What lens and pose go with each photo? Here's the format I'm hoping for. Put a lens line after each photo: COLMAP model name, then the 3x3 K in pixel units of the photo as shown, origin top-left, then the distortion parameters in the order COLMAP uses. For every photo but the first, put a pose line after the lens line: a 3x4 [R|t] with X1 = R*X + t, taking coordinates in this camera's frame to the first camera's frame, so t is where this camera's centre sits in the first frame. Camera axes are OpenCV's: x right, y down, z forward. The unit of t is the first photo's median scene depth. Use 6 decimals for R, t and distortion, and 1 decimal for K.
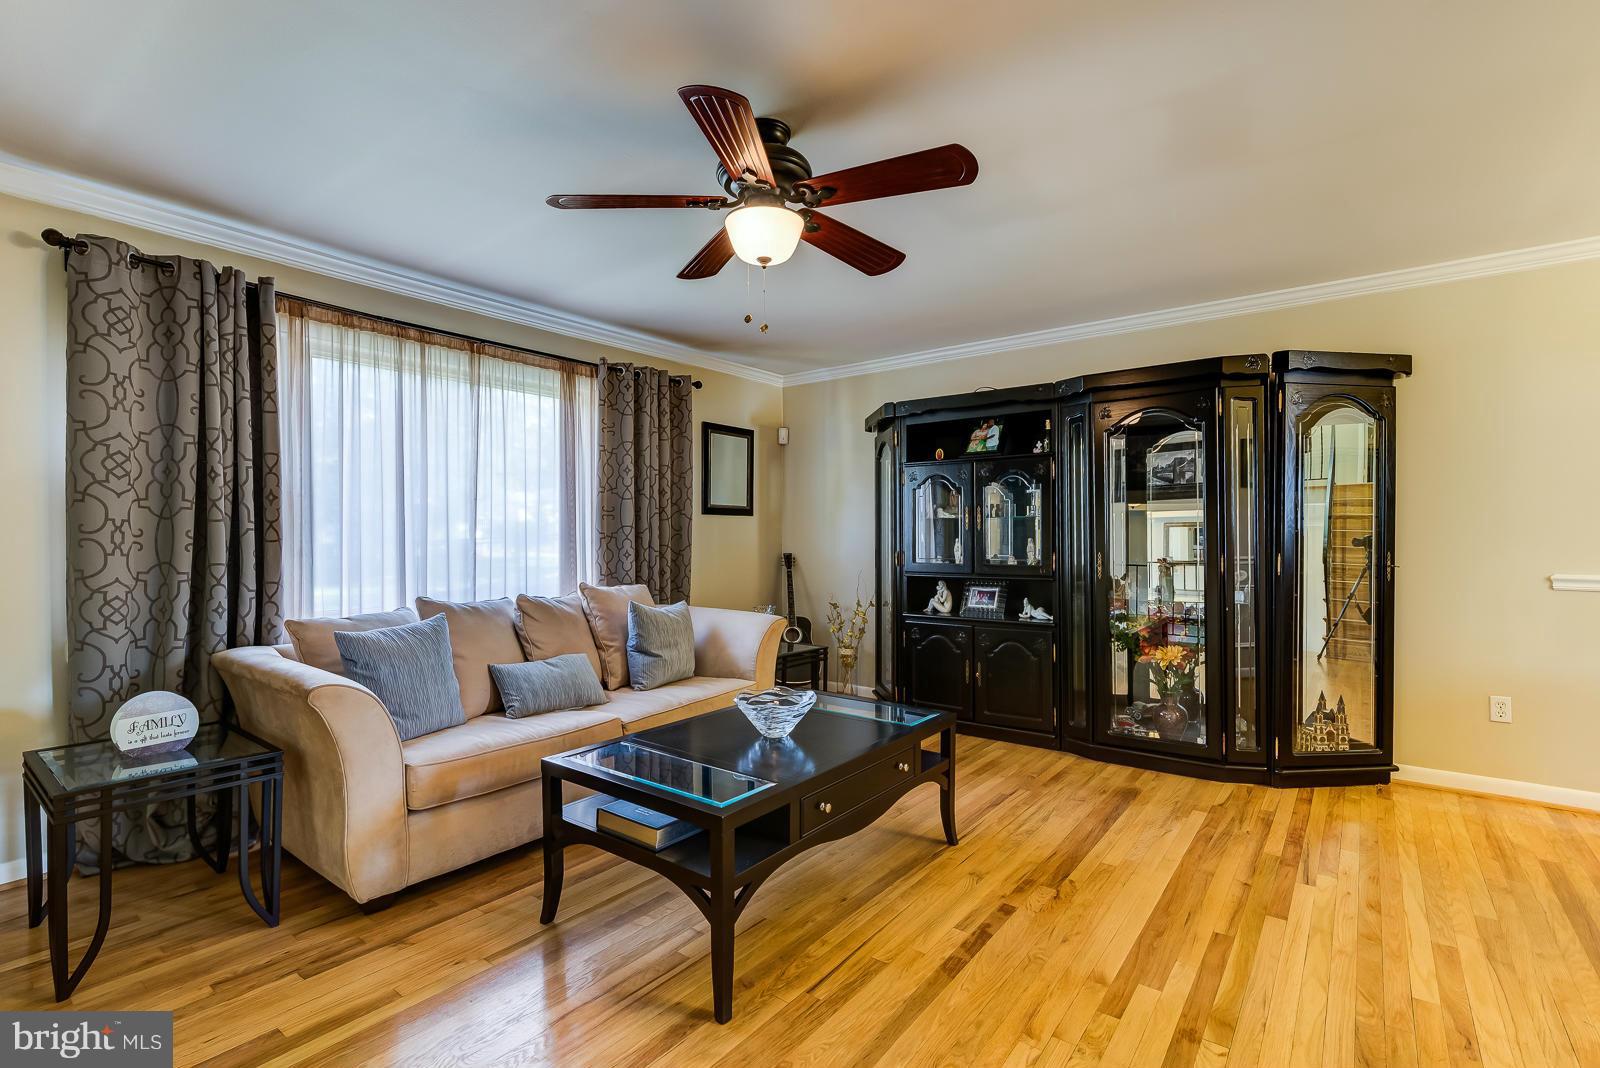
lens RADIAL K [[749.4, 0, 749.3], [0, 749.4, 534.6], [0, 0, 1]] dist [0.000787, -0.000174]
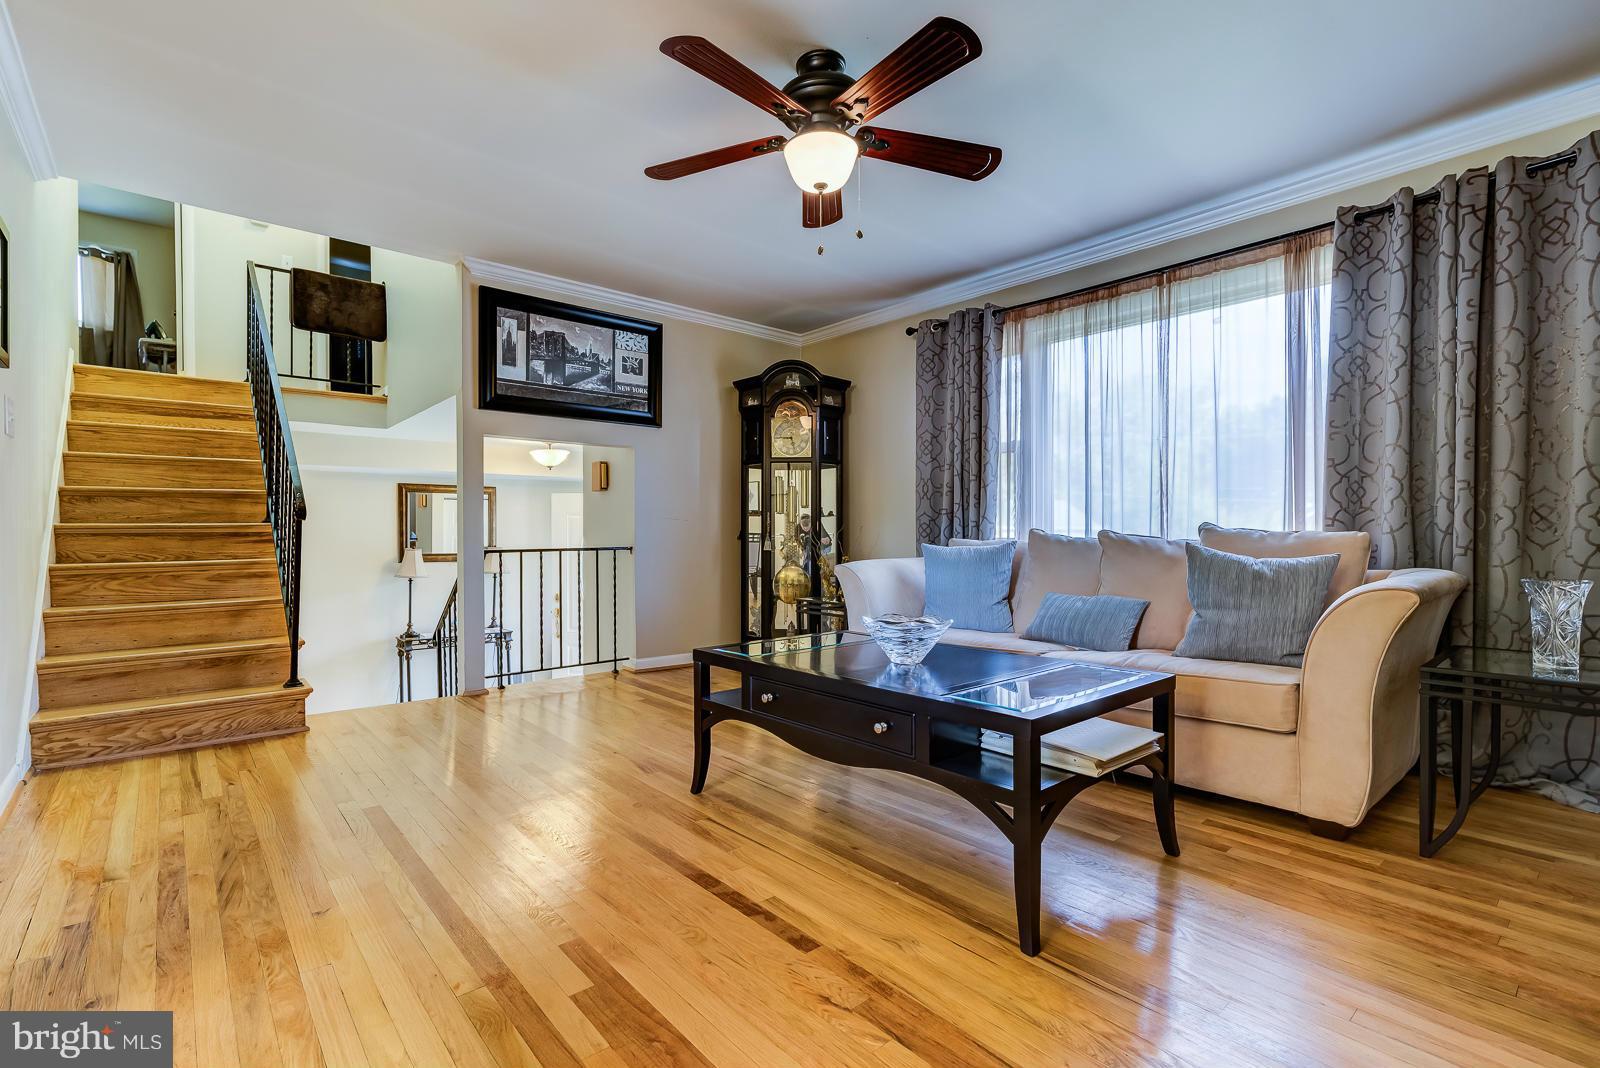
lens RADIAL K [[721.9, 0, 800.0], [0, 721.9, 534.0], [0, 0, 1]] dist [0.002479, 0.000291]
pose [[-0.159011, 0.008677, -0.987239, 0.623333], [0.004618, 0.999957, 0.008045, 0.068251], [0.987266, -0.003280, -0.159045, 0.682379]]
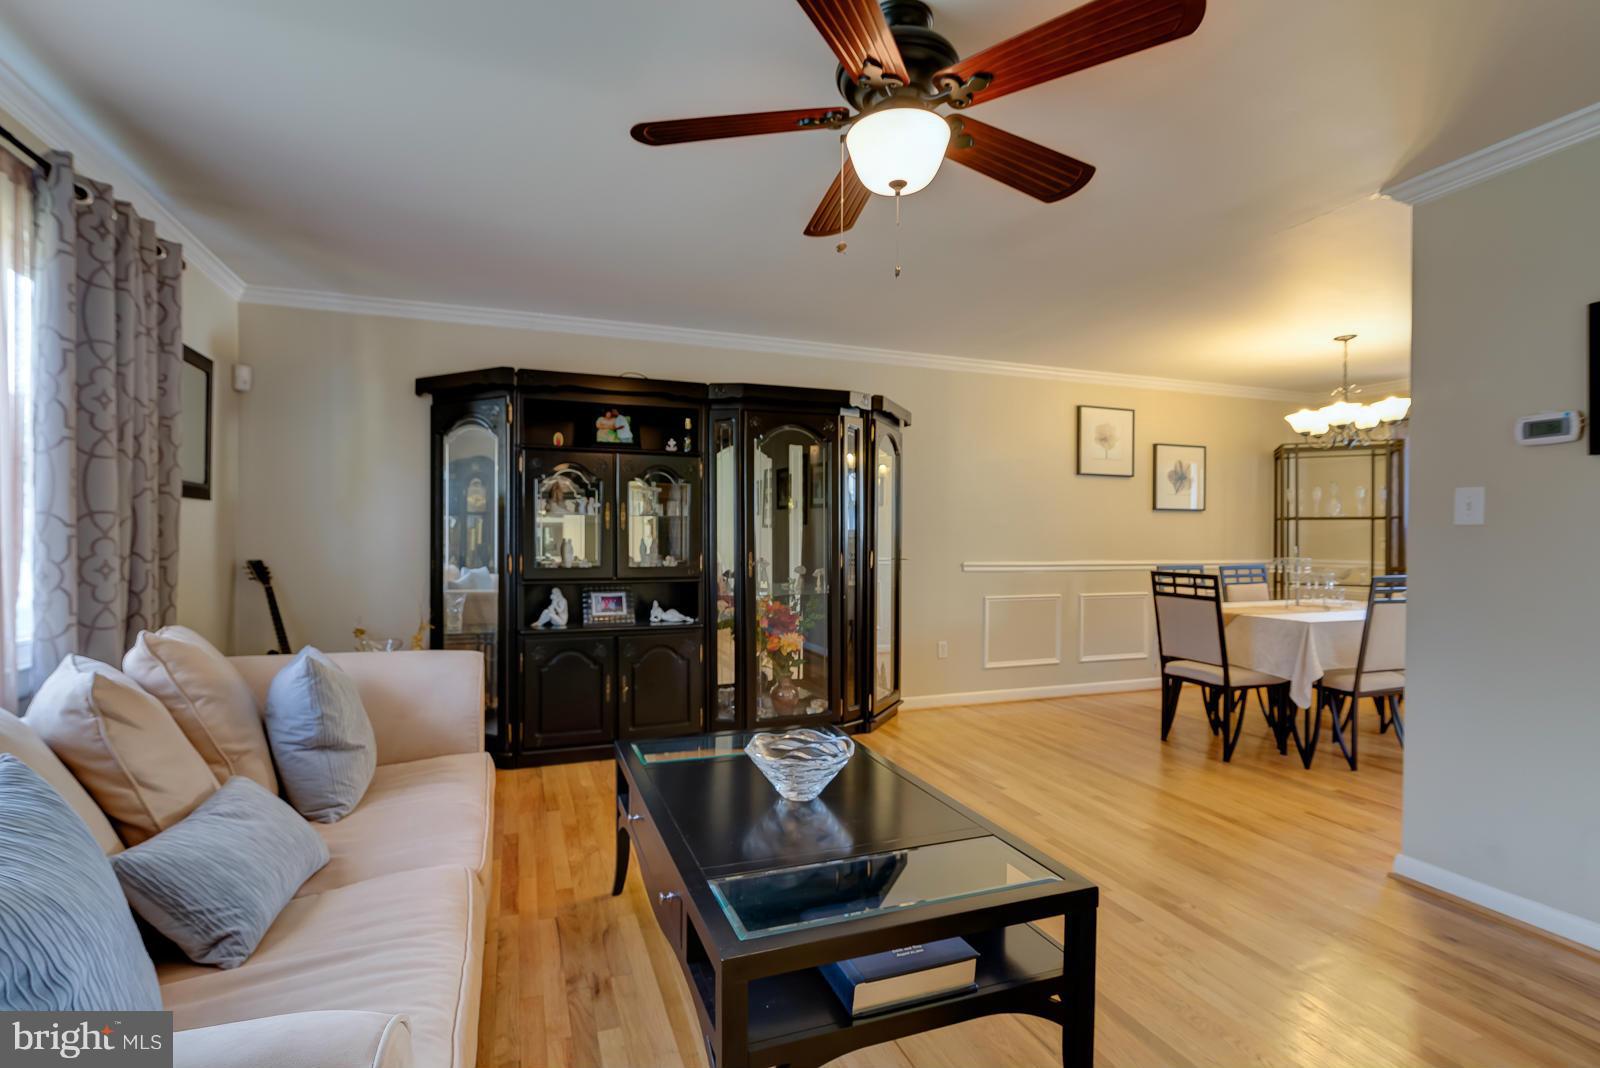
lens RADIAL K [[749.1, 0, 800.0], [0, 749.1, 534.0], [0, 0, 1]] dist [-0.009385, -0.000105]
pose [[0.497992, 0.007708, 0.867147, -0.426901], [-0.008608, 0.999955, -0.003945, 0.001414], [-0.867139, -0.005500, 0.498036, 0.420531]]
